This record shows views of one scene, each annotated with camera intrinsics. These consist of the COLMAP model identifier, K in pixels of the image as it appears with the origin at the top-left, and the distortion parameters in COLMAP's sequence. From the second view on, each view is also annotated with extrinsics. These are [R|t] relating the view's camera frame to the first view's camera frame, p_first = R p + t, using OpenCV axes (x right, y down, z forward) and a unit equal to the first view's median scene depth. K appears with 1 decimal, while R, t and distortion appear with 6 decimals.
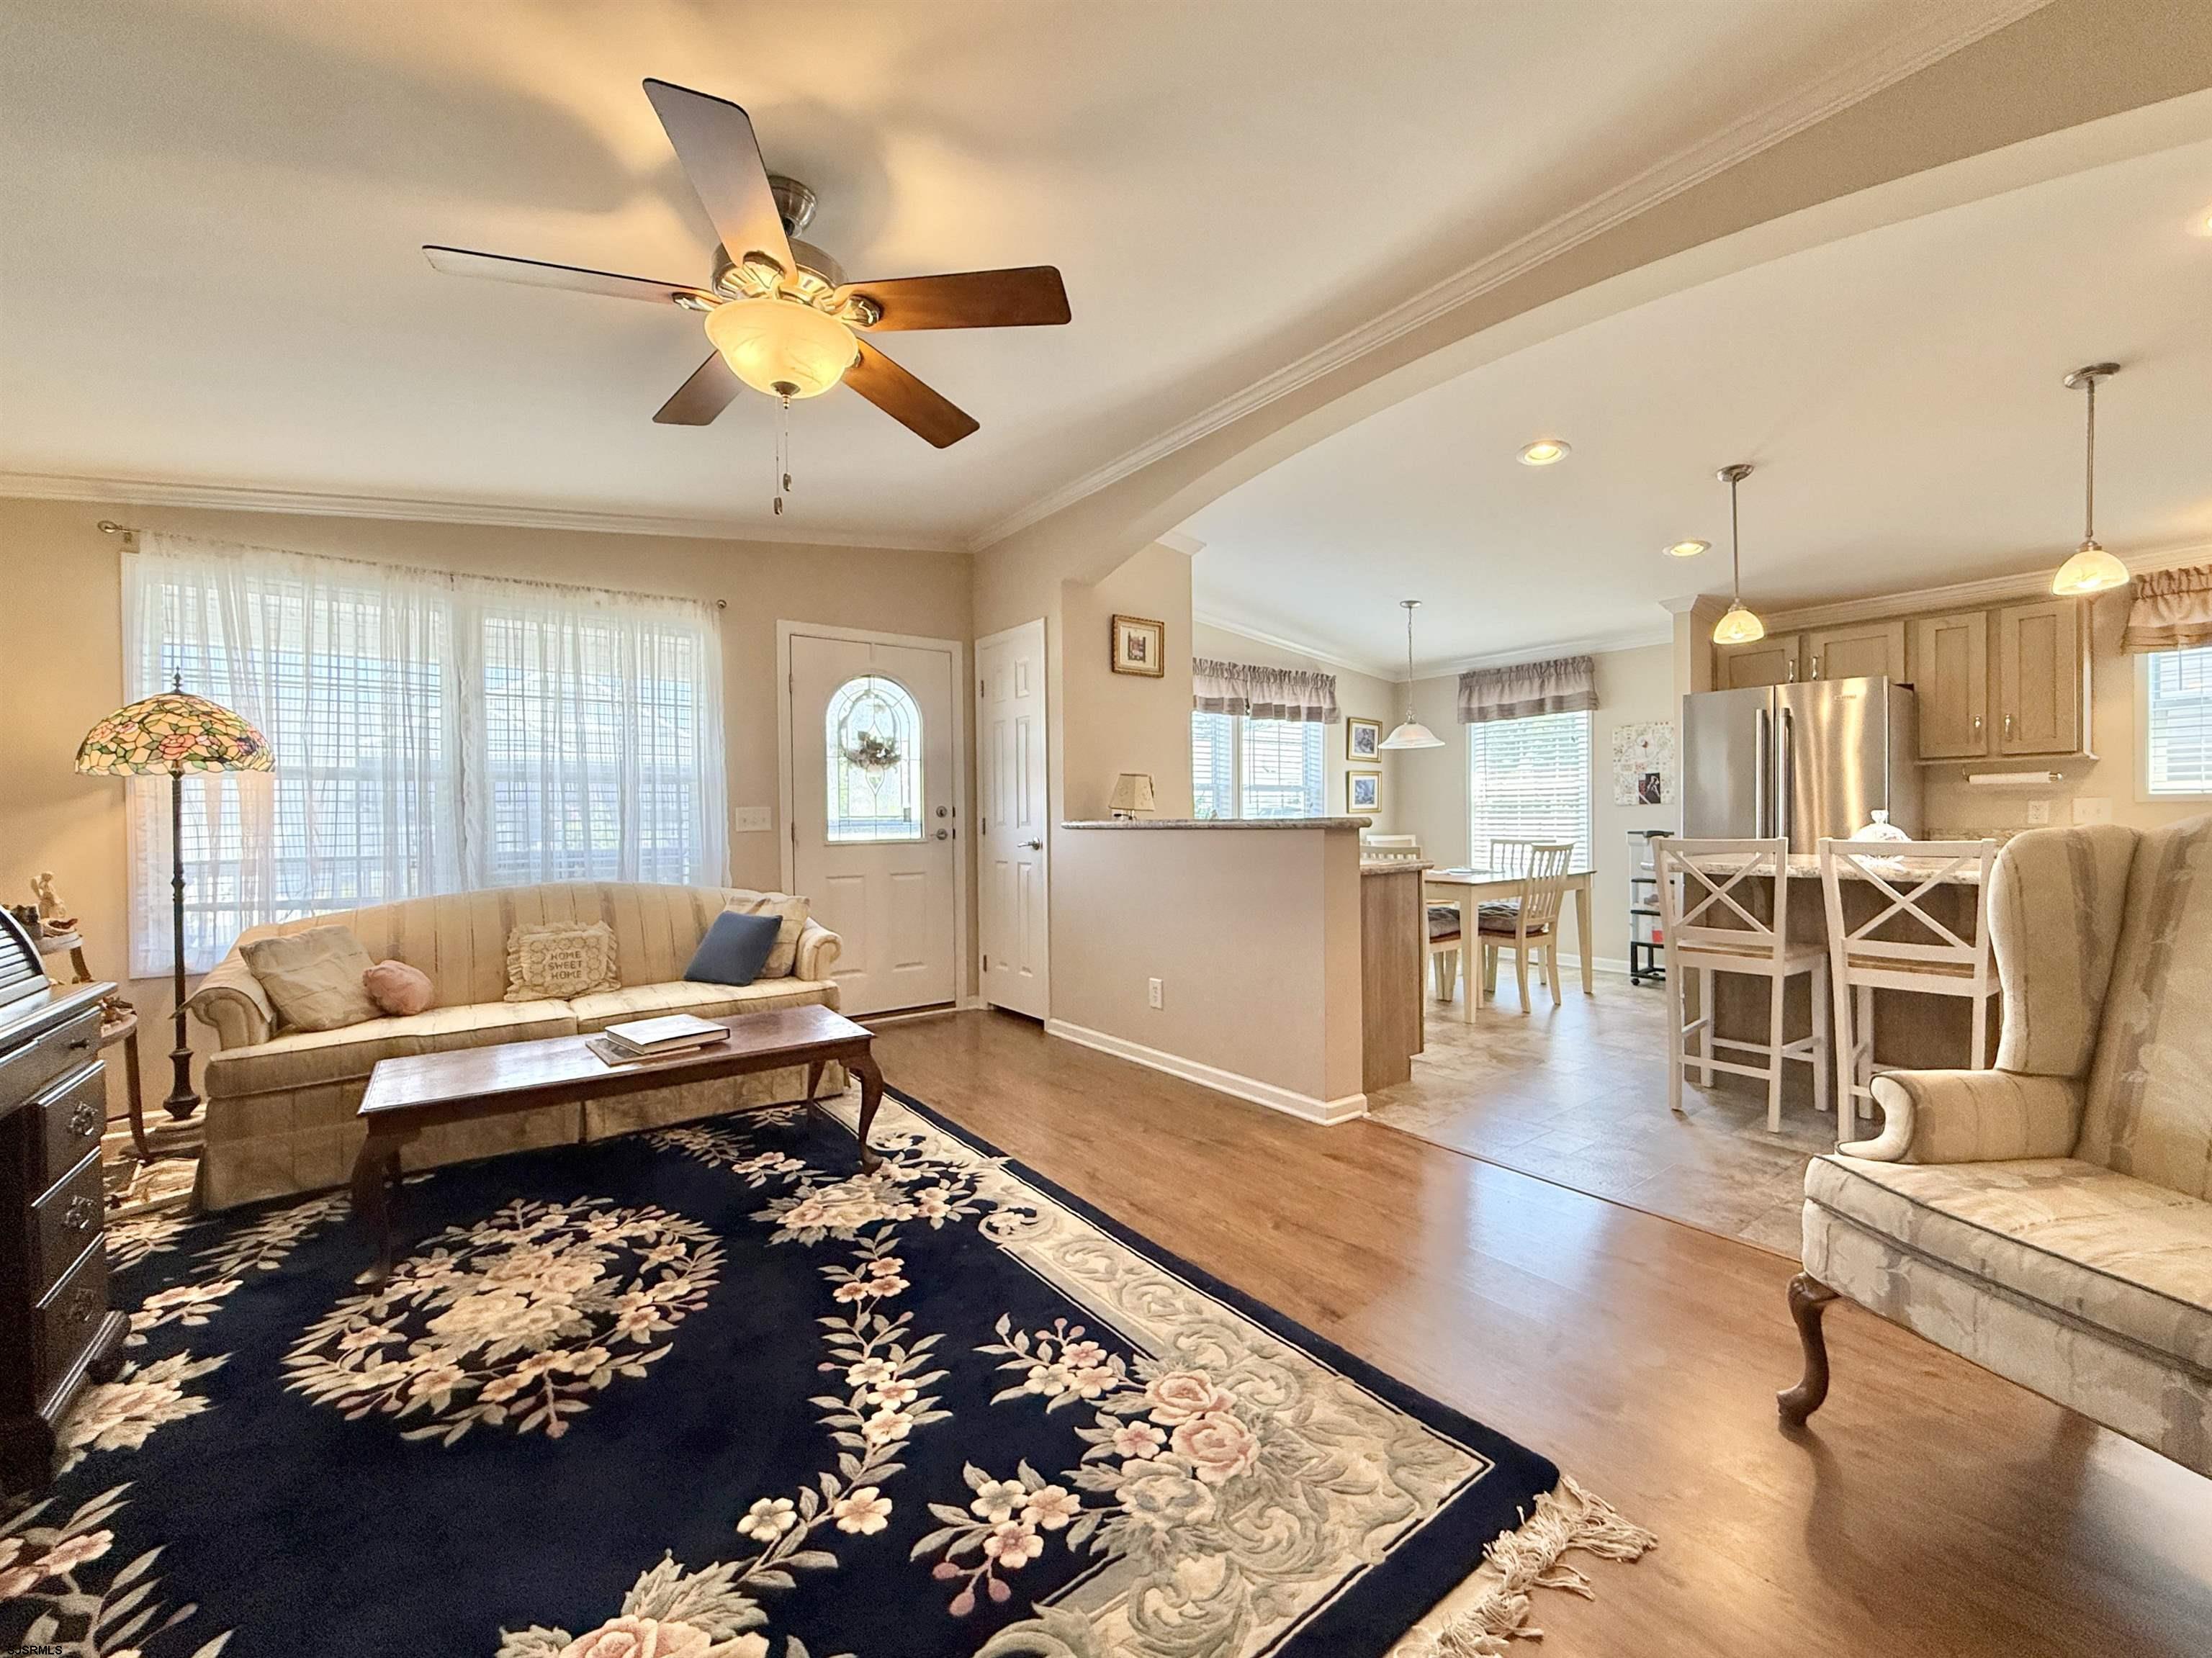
lens RADIAL K [[898.5, 0, 1115.3], [0, 898.5, 818.1], [0, 0, 1]] dist [-0.002241, 0.000254]
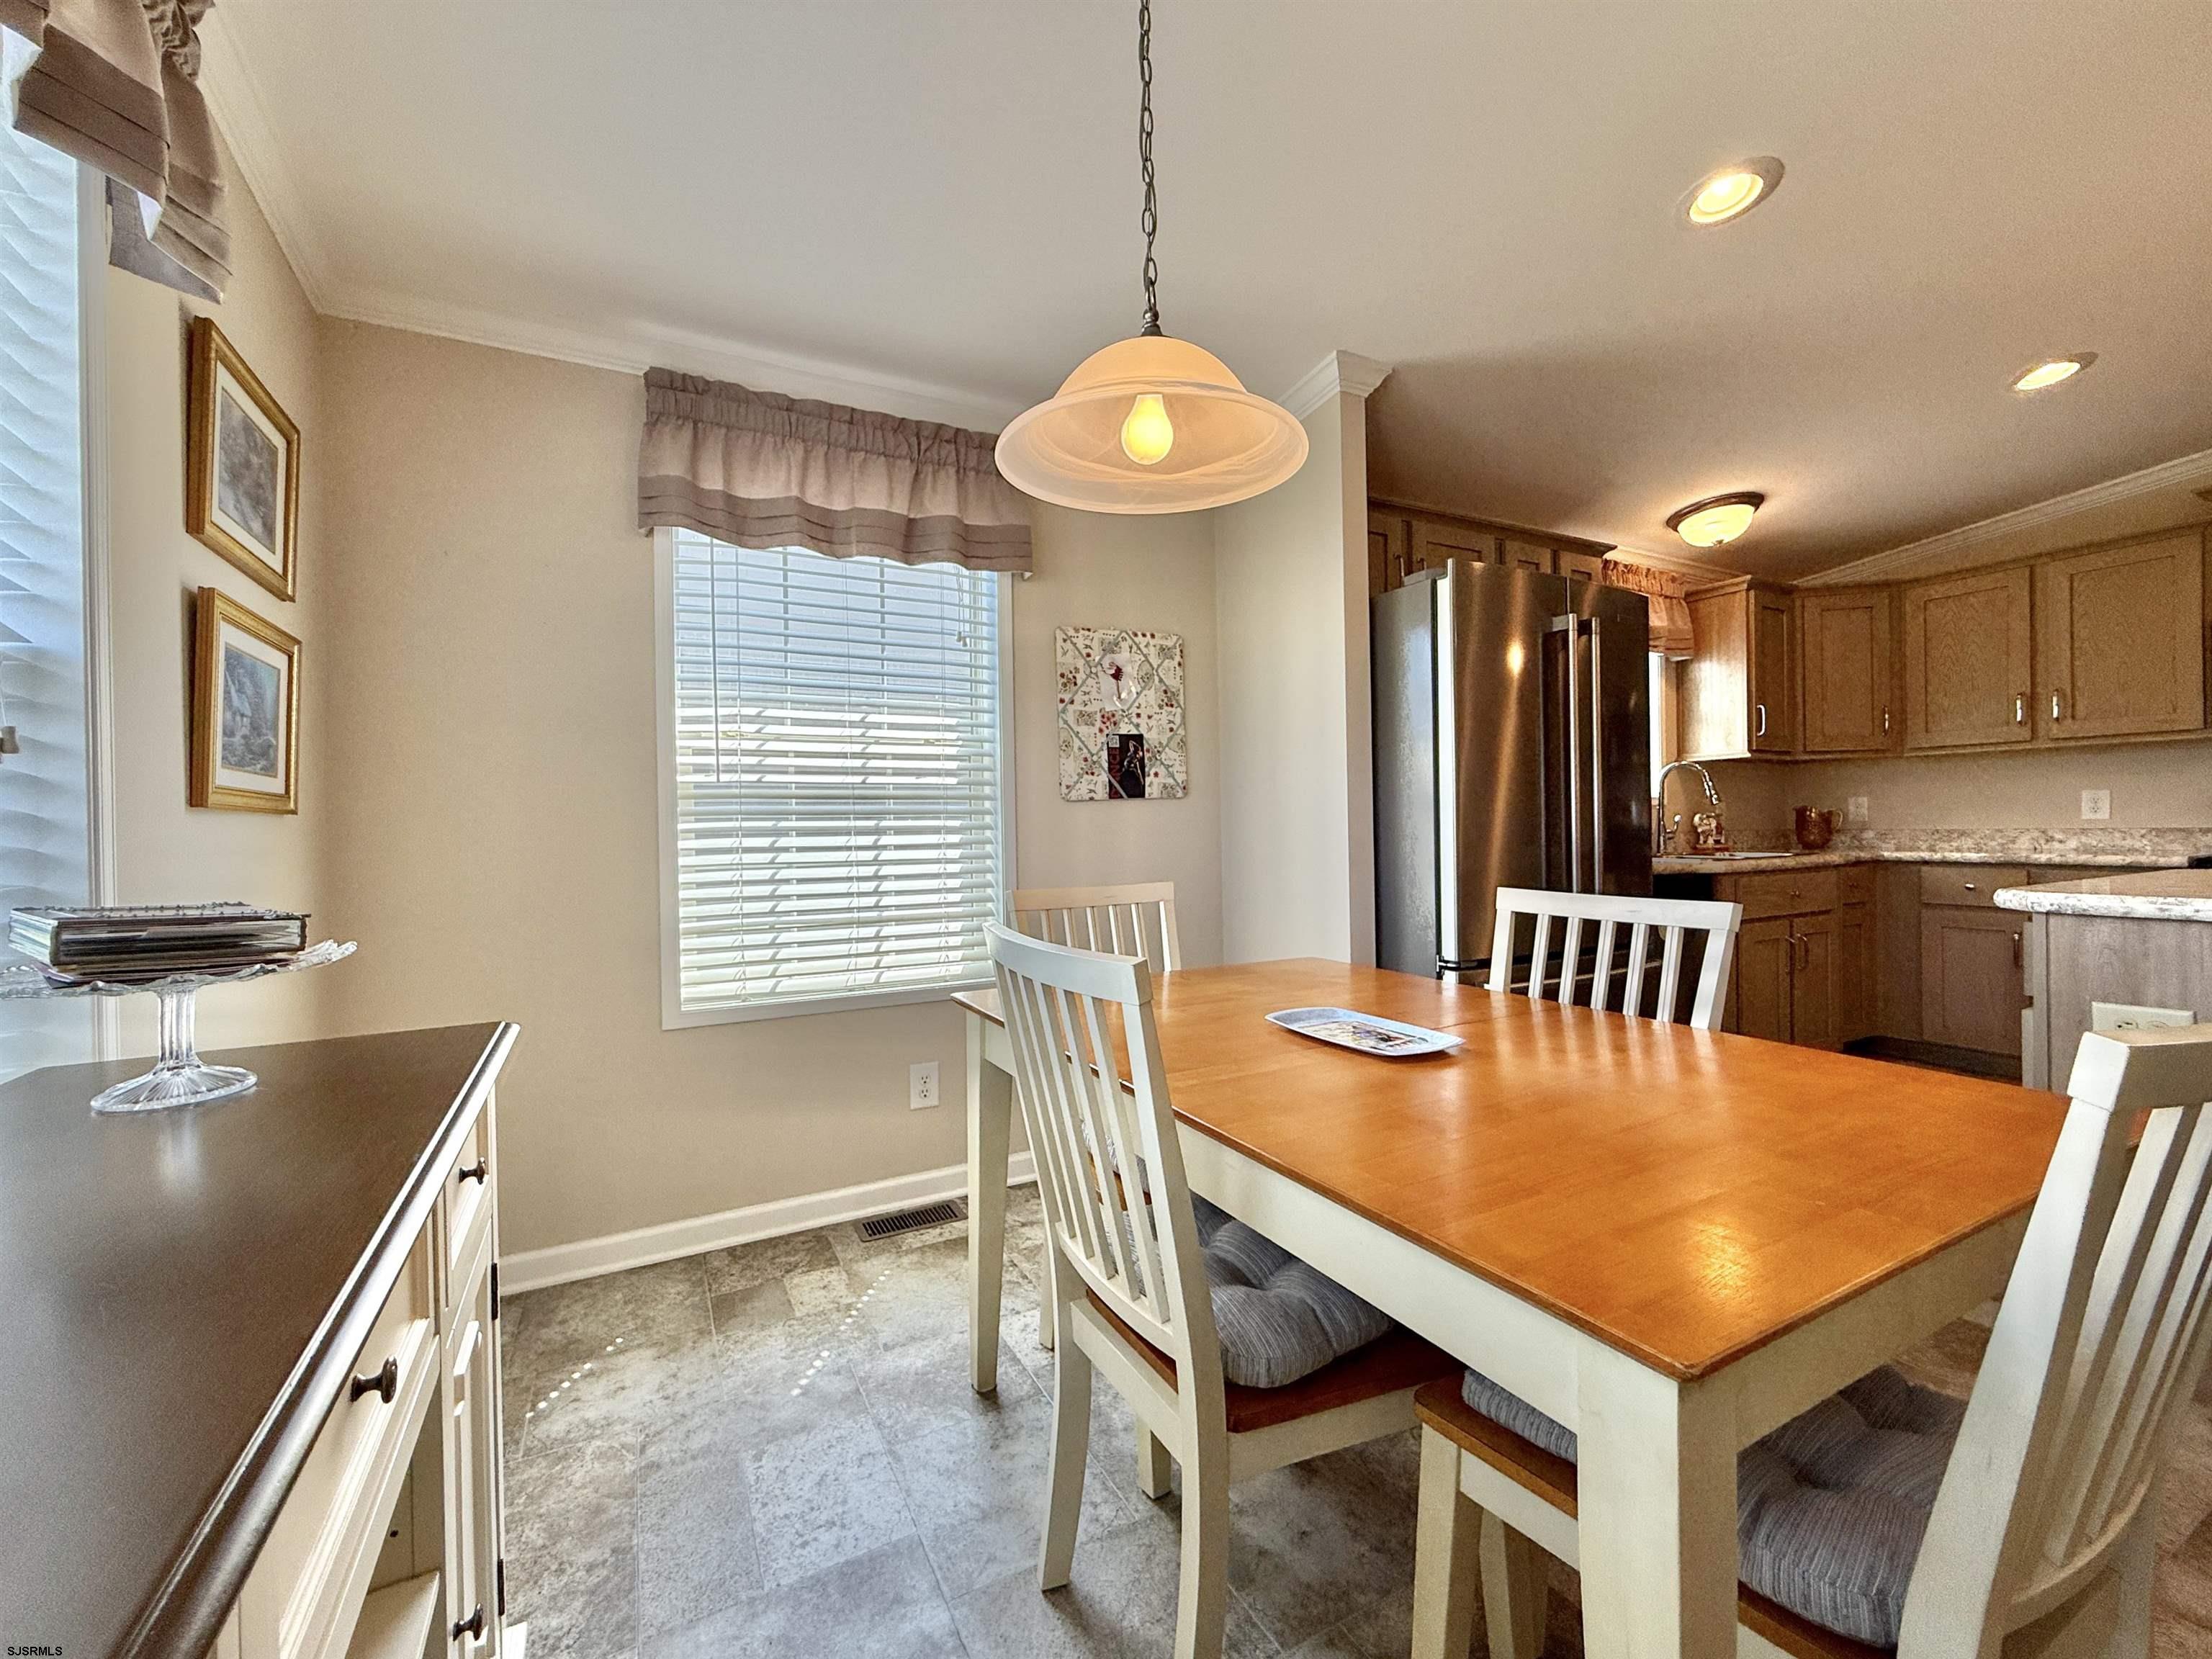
lens RADIAL K [[898.5, 0, 1104.5], [0, 898.5, 824.5], [0, 0, 1]] dist [-0.002241, 0.000254]
pose [[0.148149, 0.011146, 0.988902, 0.271903], [0.017295, 0.999754, -0.013860, 0.010996], [-0.988814, 0.019156, 0.147920, 2.145852]]
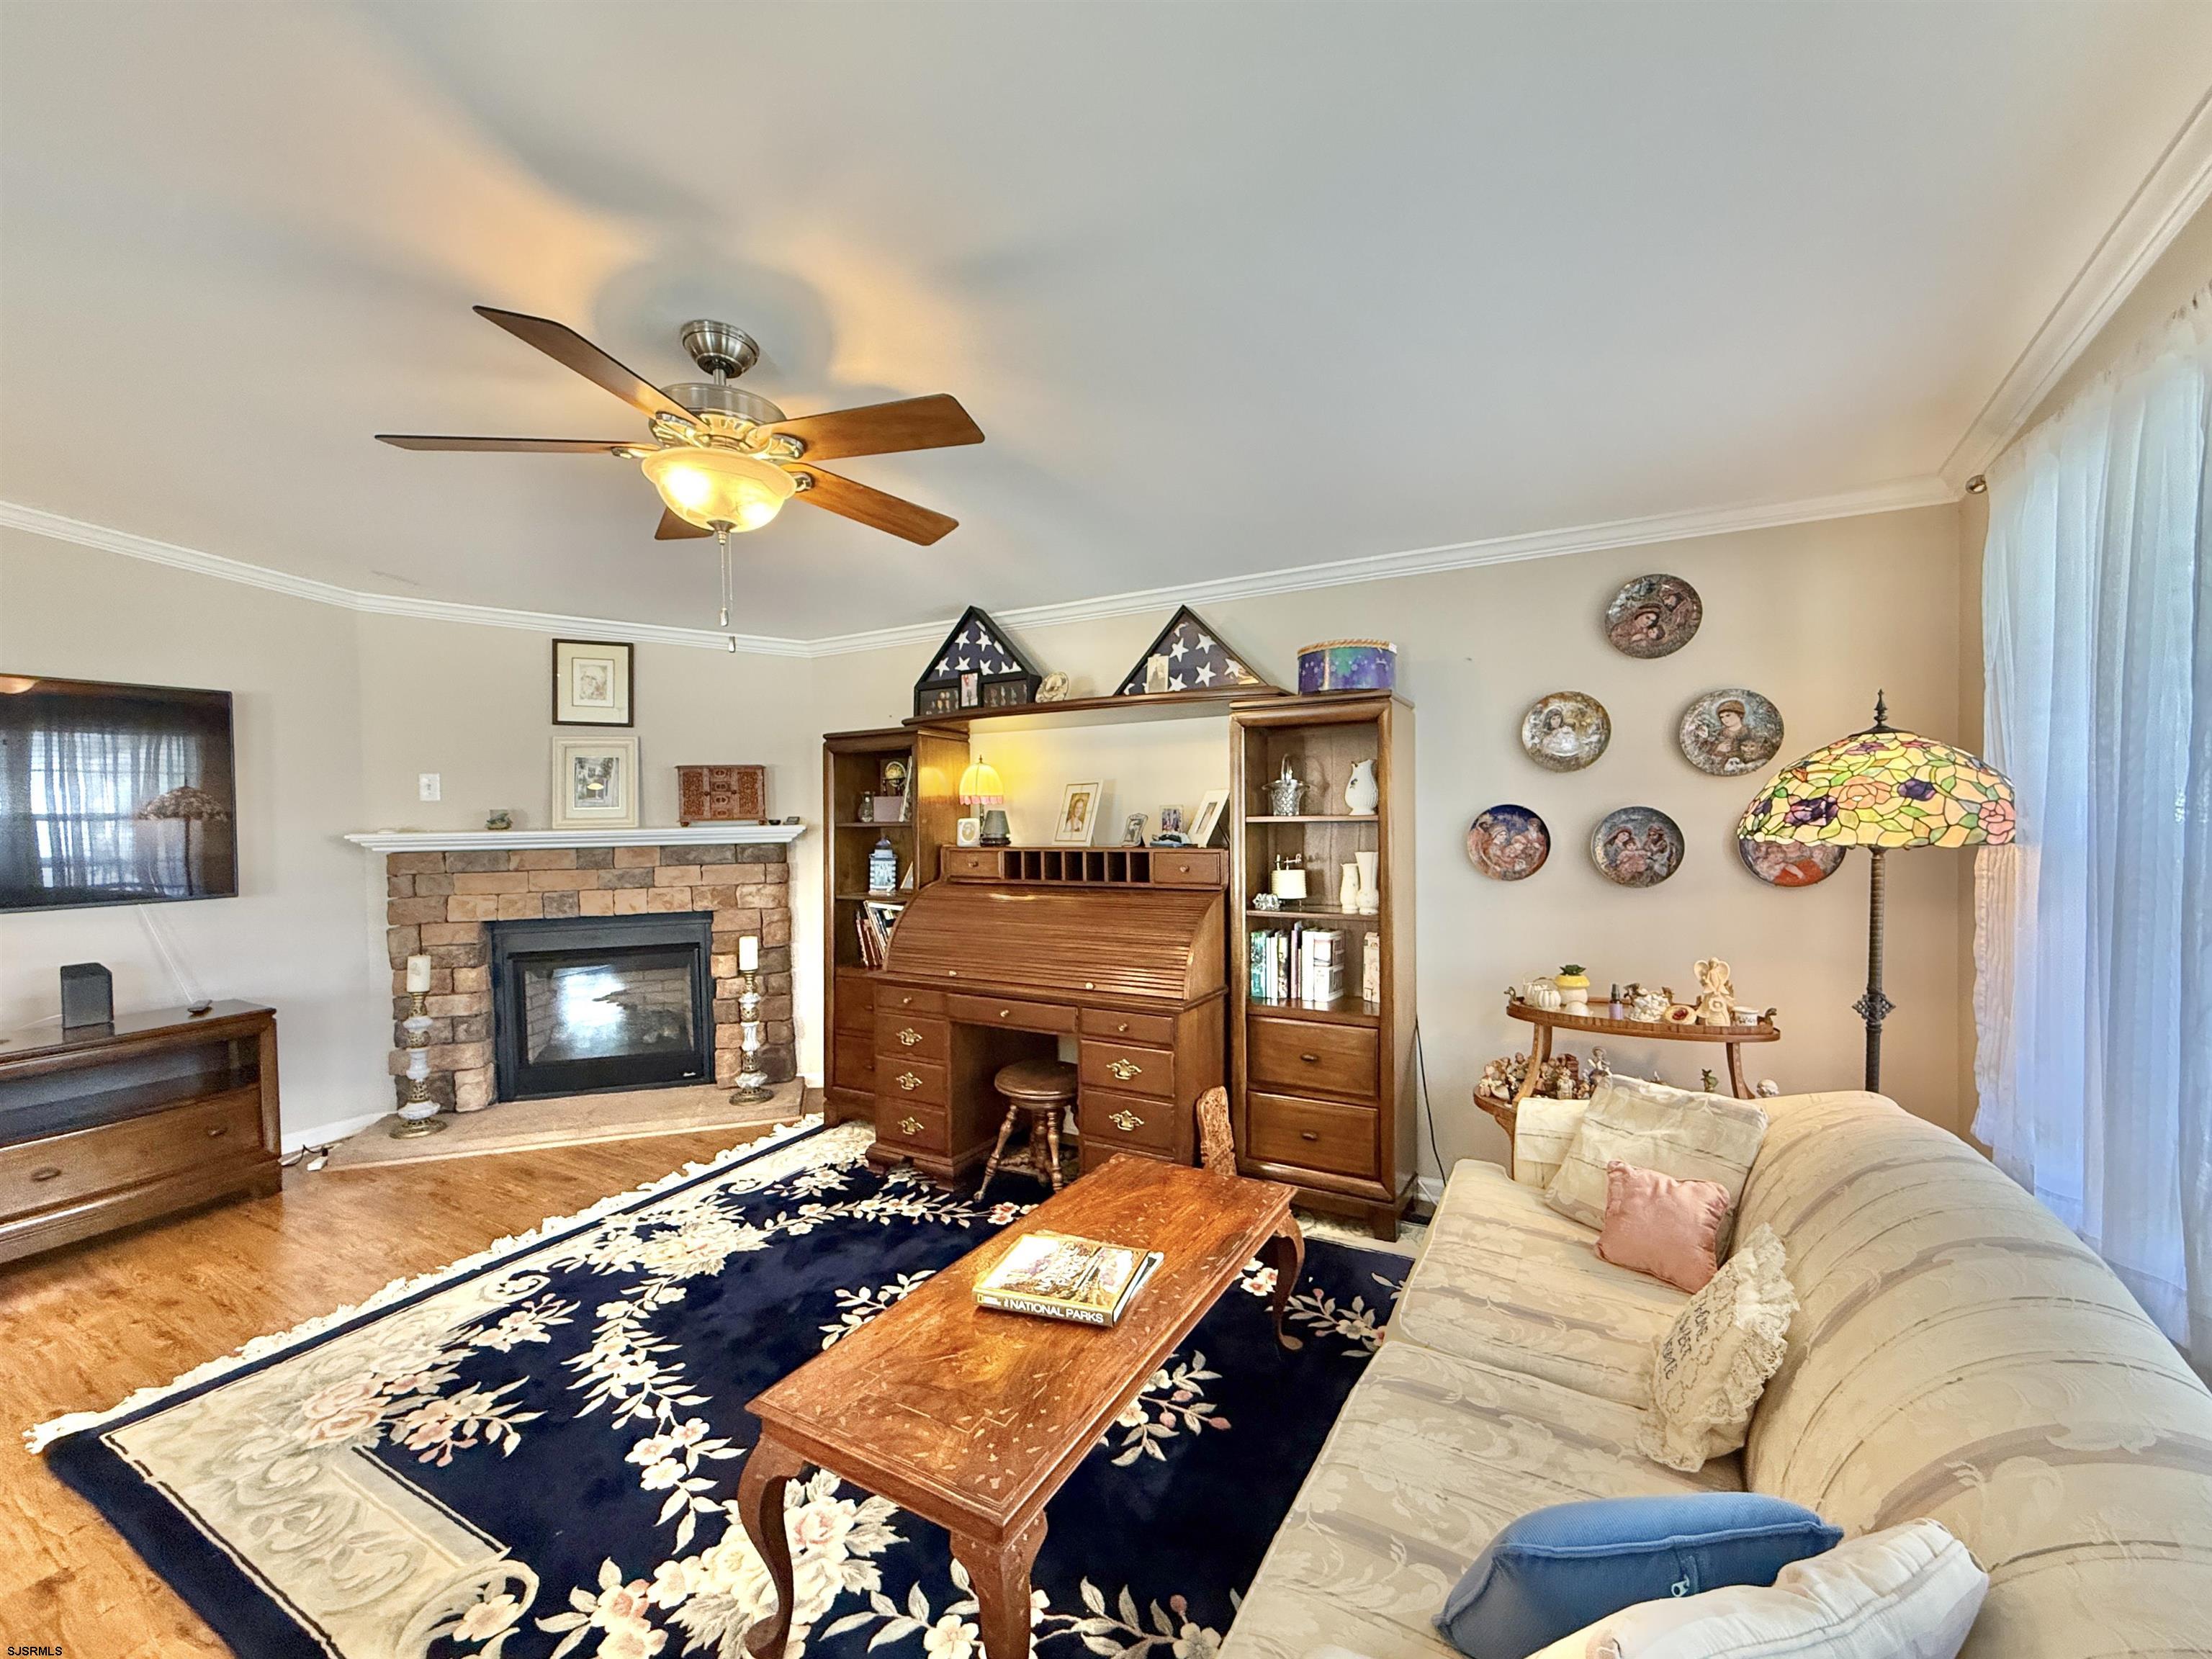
lens RADIAL K [[898.5, 0, 1119.4], [0, 898.5, 827.0], [0, 0, 1]] dist [-0.002241, 0.000254]
pose [[-0.912402, 0.034540, -0.407835, -0.266178], [0.027941, 0.999365, 0.022129, -0.114158], [0.408340, 0.008795, -0.912787, 1.611363]]
